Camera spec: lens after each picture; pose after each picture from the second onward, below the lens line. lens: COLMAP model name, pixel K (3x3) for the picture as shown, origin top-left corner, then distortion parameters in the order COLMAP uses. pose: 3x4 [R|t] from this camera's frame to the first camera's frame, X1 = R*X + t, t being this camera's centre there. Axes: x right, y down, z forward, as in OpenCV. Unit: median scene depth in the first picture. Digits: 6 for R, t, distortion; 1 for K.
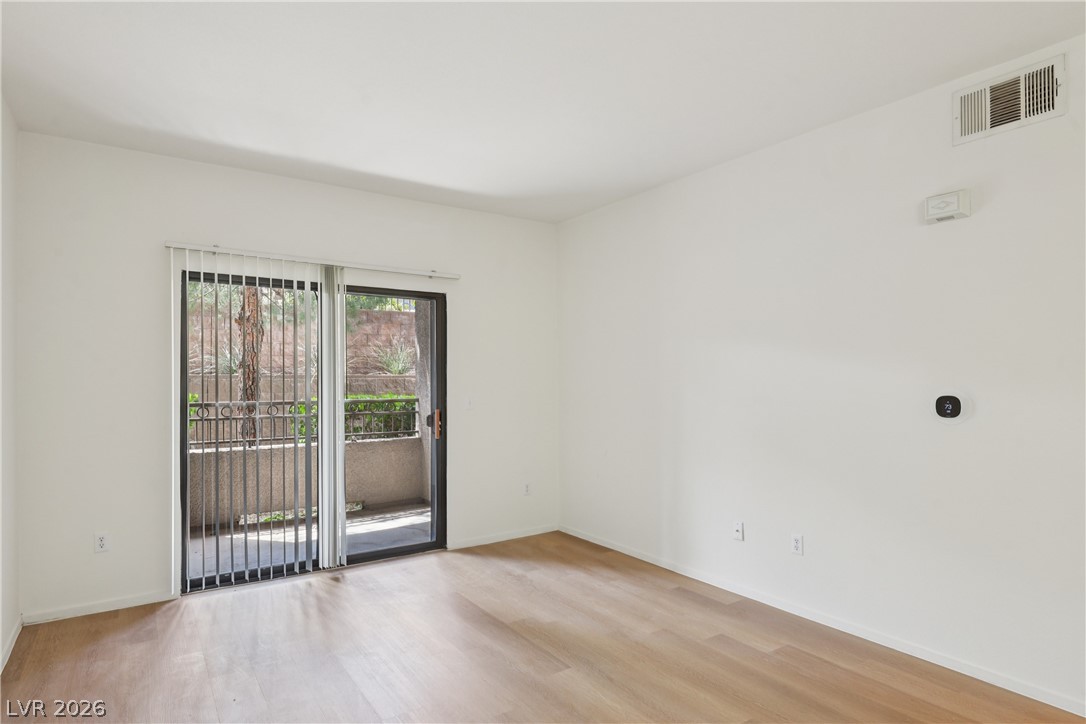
lens RADIAL K [[588.4, 0, 538.1], [0, 588.4, 371.4], [0, 0, 1]] dist [-0.000425, -0.000050]
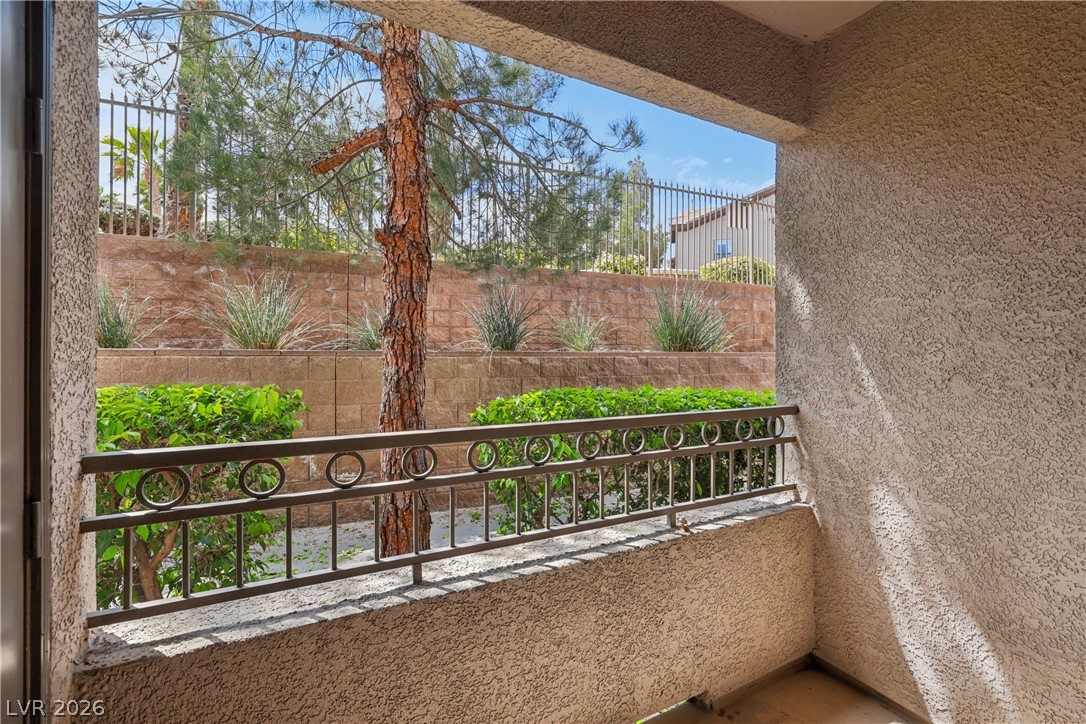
lens RADIAL K [[463.7, 0, 547.2], [0, 463.7, 353.5], [0, 0, 1]] dist [-0.004348, -0.000139]
pose [[0.991765, 0.004873, -0.127976, -0.326926], [-0.004191, 0.999976, 0.005593, 0.007293], [0.128000, -0.005011, 0.991762, 0.640229]]
